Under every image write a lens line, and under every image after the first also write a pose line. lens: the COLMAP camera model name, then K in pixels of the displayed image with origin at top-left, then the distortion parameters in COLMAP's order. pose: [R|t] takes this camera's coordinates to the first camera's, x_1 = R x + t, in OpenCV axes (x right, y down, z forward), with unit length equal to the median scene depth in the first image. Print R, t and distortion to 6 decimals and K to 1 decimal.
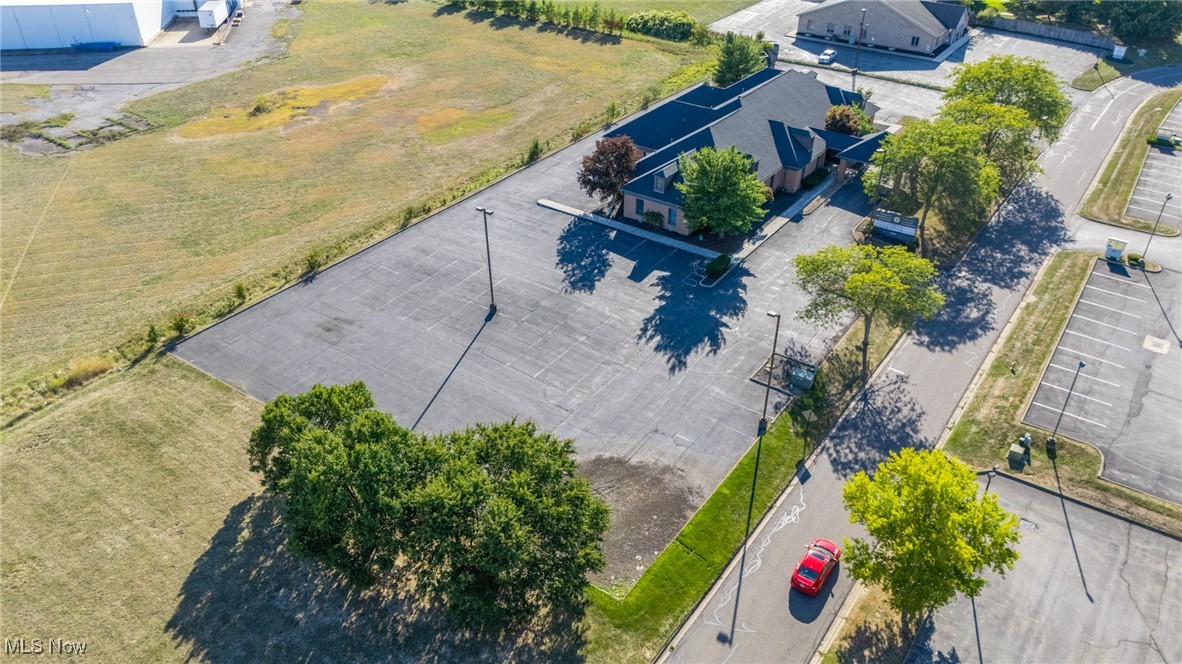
lens RADIAL K [[877.2, 0, 582.4], [0, 877.2, 329.9], [0, 0, 1]] dist [0.026786, -0.009292]
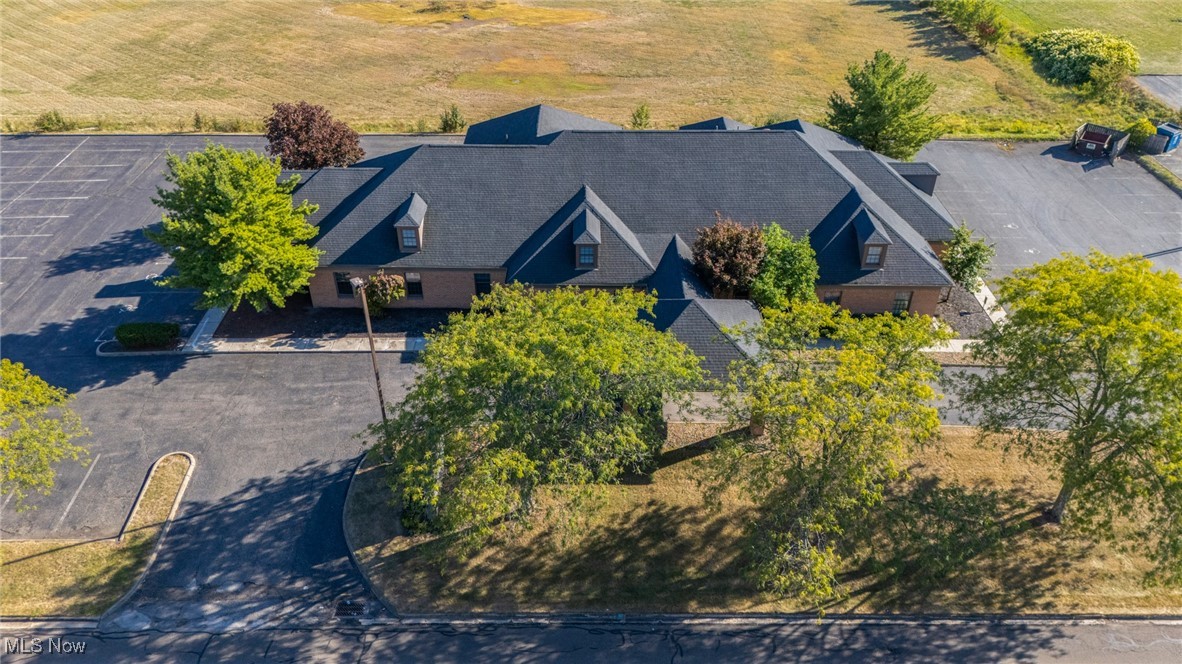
lens RADIAL K [[877.2, 0, 582.4], [0, 877.2, 329.9], [0, 0, 1]] dist [0.026786, -0.009292]
pose [[0.576665, 0.456122, -0.677798, 0.650896], [-0.444288, 0.871319, 0.208355, -0.295972], [0.685613, 0.180987, 0.705108, 0.716642]]
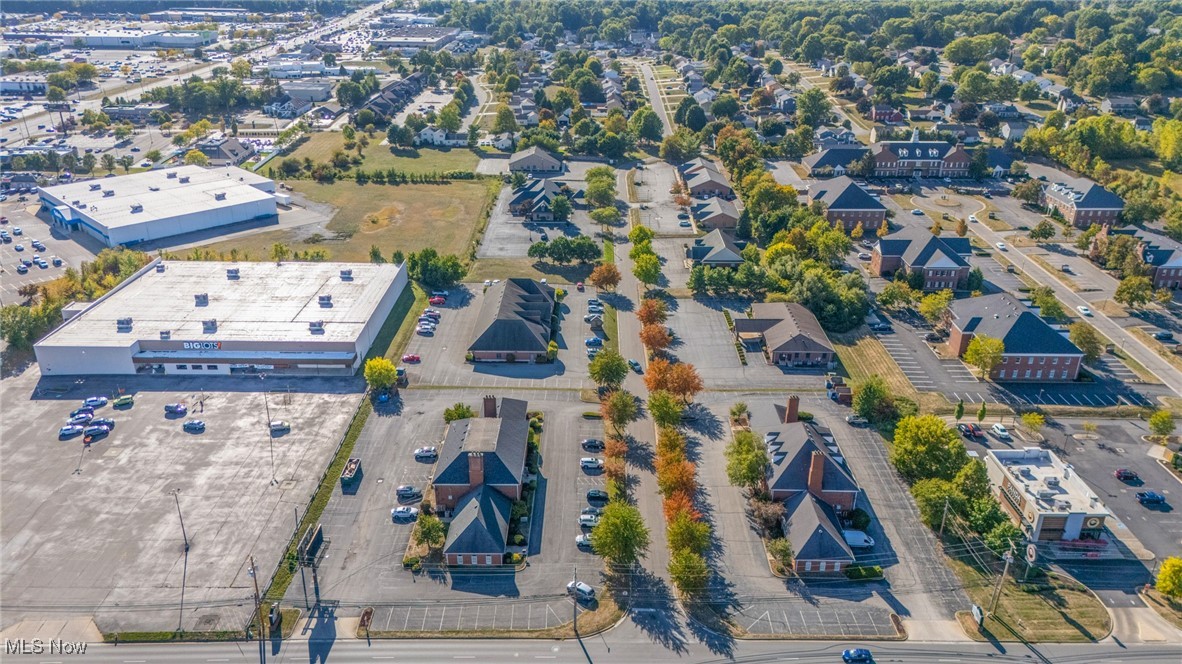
lens RADIAL K [[877.2, 0, 582.4], [0, 877.2, 329.9], [0, 0, 1]] dist [0.026786, -0.009292]
pose [[0.821469, -0.232135, 0.520867, -1.839007], [0.309334, 0.948727, -0.065038, 0.620712], [-0.479063, 0.214548, 0.851157, -2.168340]]
